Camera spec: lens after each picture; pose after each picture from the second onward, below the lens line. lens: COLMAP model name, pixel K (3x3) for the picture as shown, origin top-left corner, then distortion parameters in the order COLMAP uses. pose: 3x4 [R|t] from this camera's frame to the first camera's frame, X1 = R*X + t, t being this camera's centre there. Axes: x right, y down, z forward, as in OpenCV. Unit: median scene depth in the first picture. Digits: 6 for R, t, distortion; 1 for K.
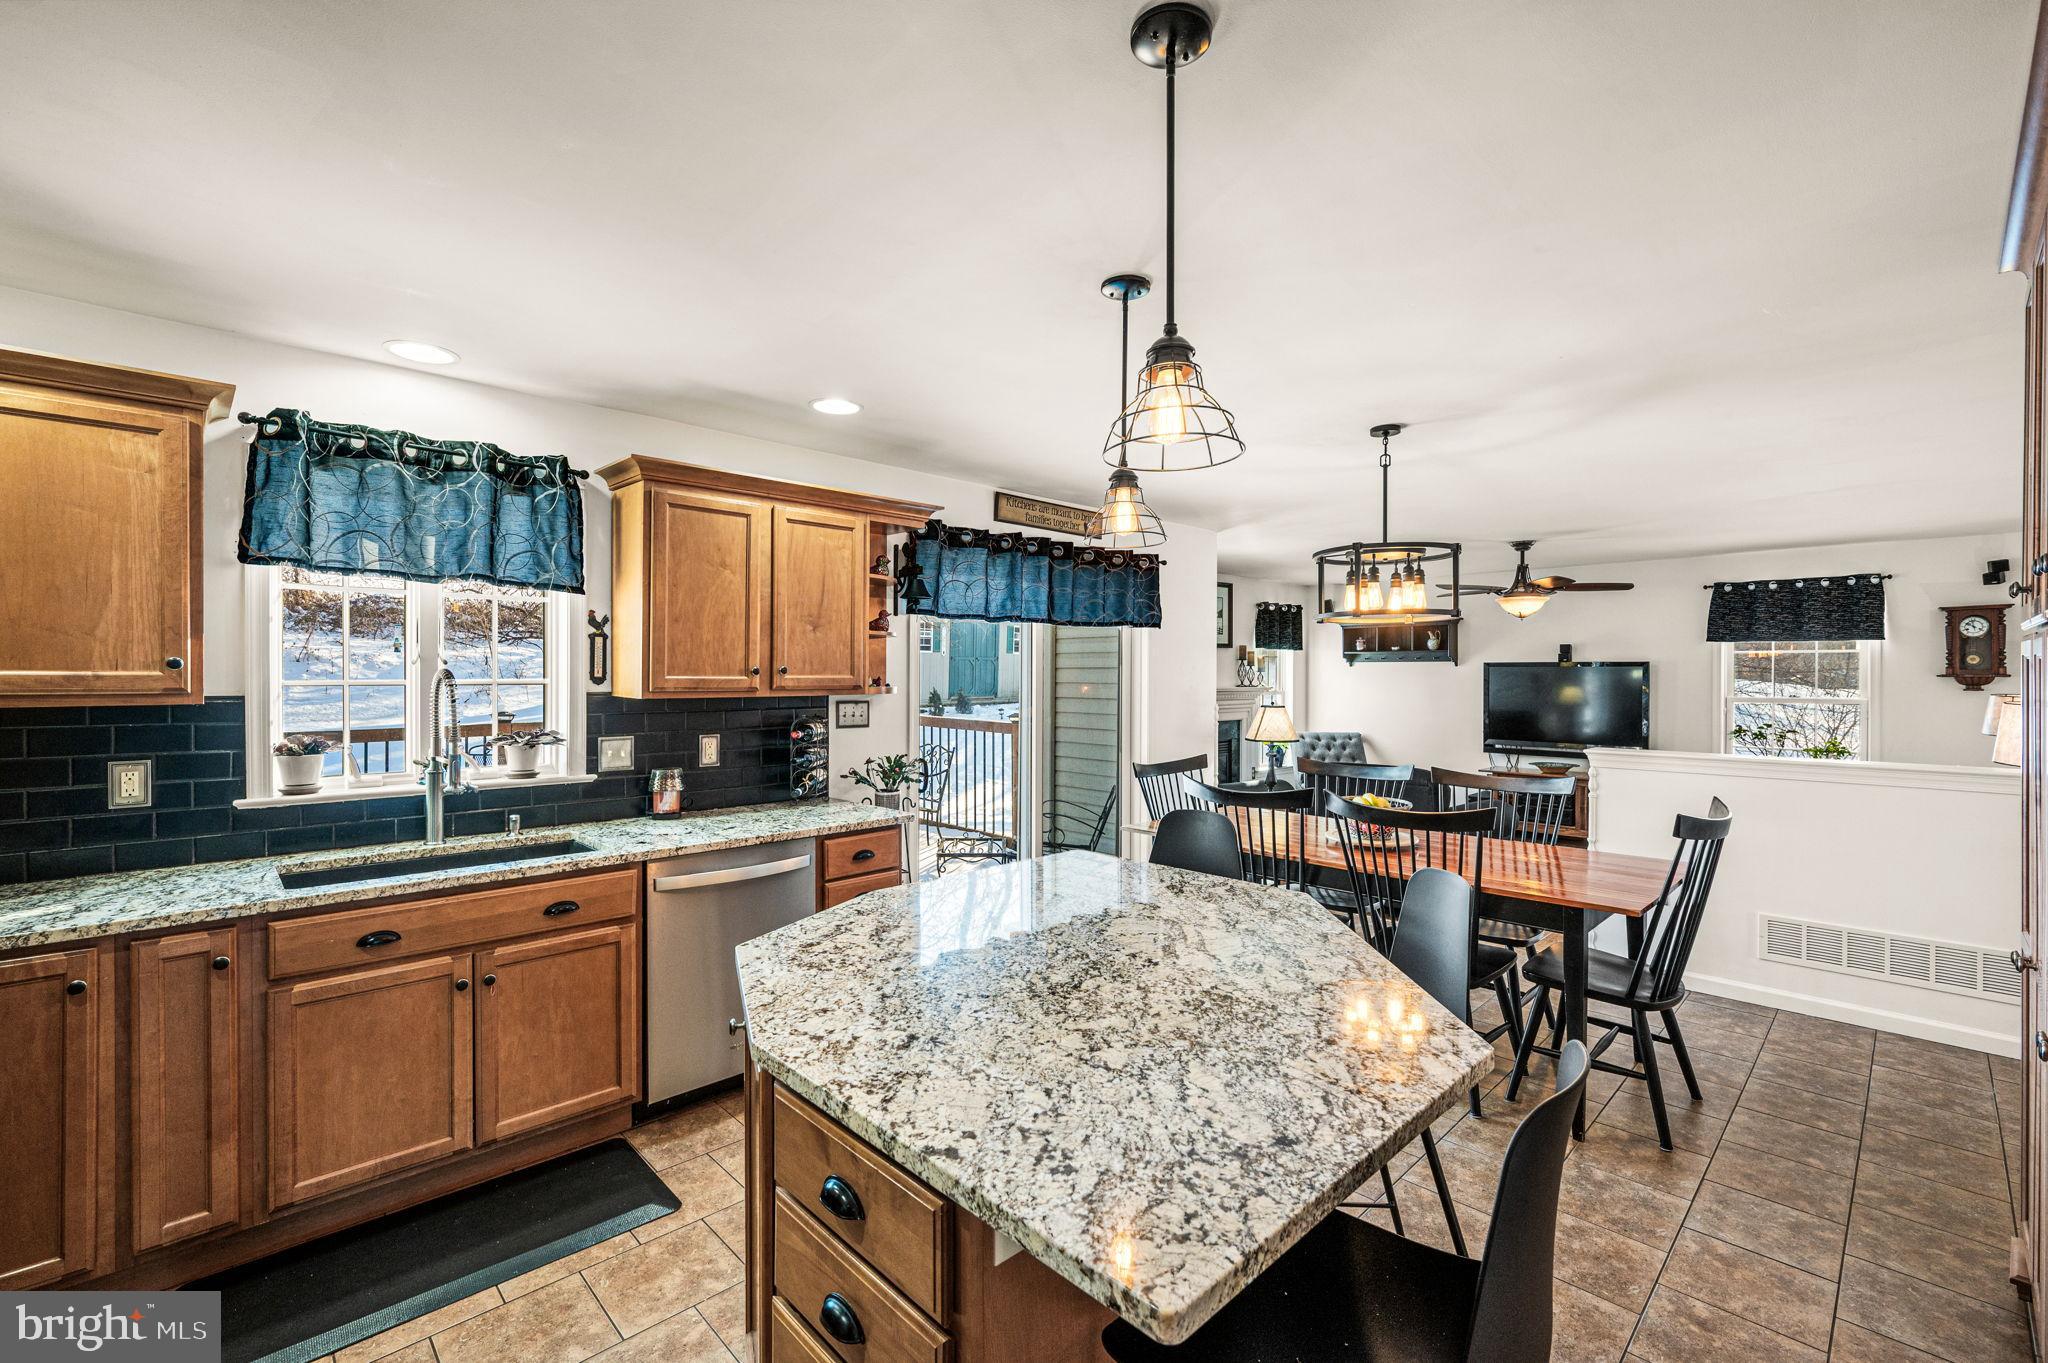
lens RADIAL K [[880.2, 0, 1003.3], [0, 880.2, 676.1], [0, 0, 1]] dist [-0.001039, 0.000085]
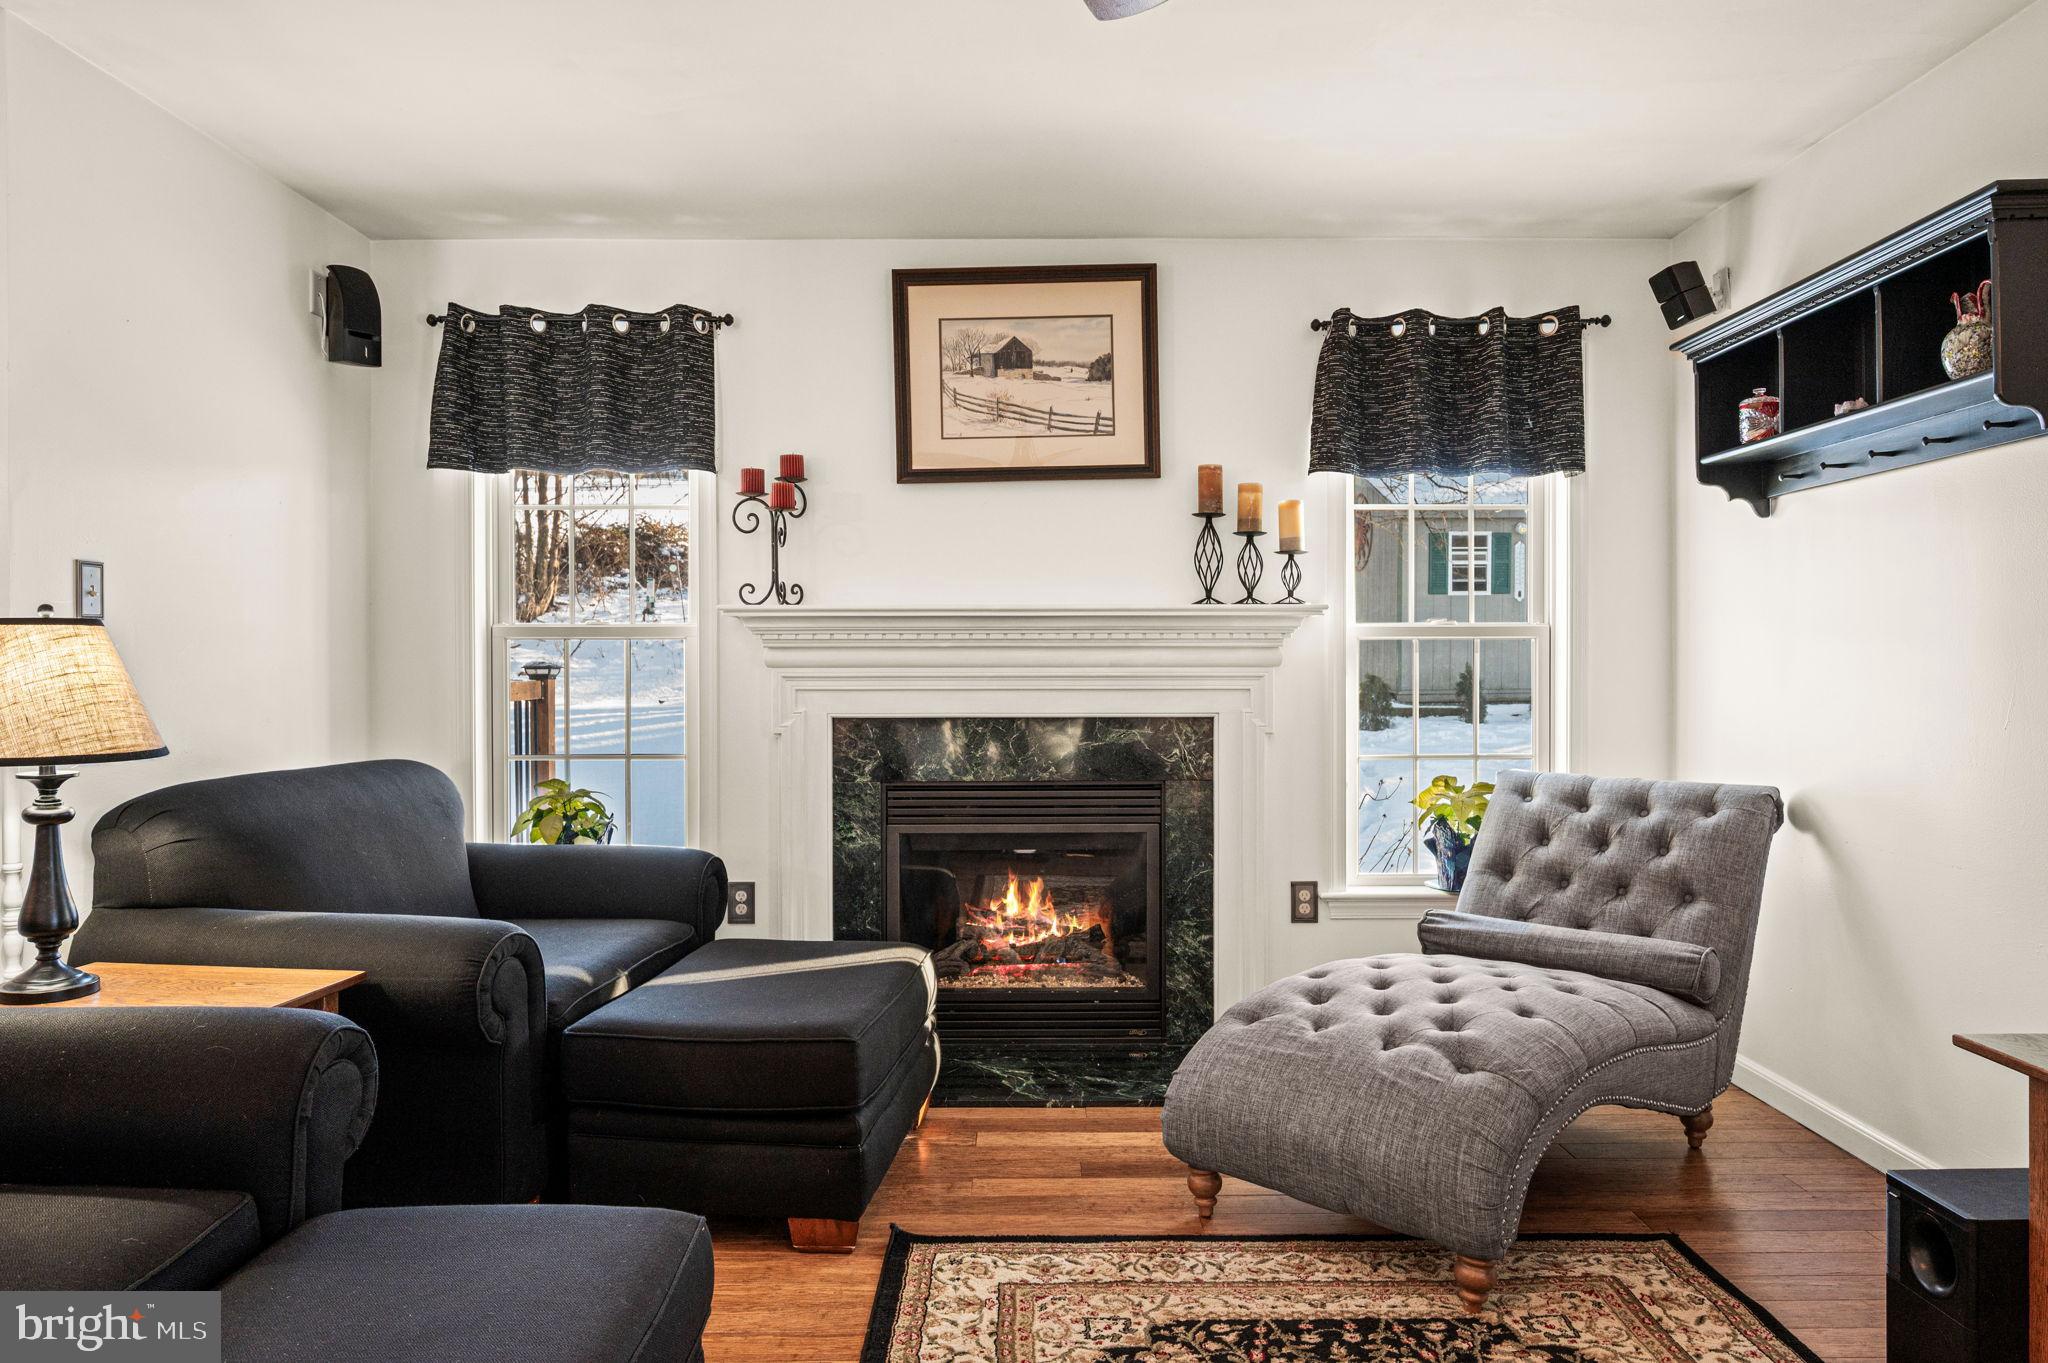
lens RADIAL K [[1323.2, 0, 1032.7], [0, 1323.2, 670.1], [0, 0, 1]] dist [0.007840, 0.001382]
pose [[0.732777, -0.002944, -0.680463, 1.202516], [0.003819, 0.999993, -0.000214, 0.075442], [0.680458, -0.002442, 0.732783, 1.439591]]
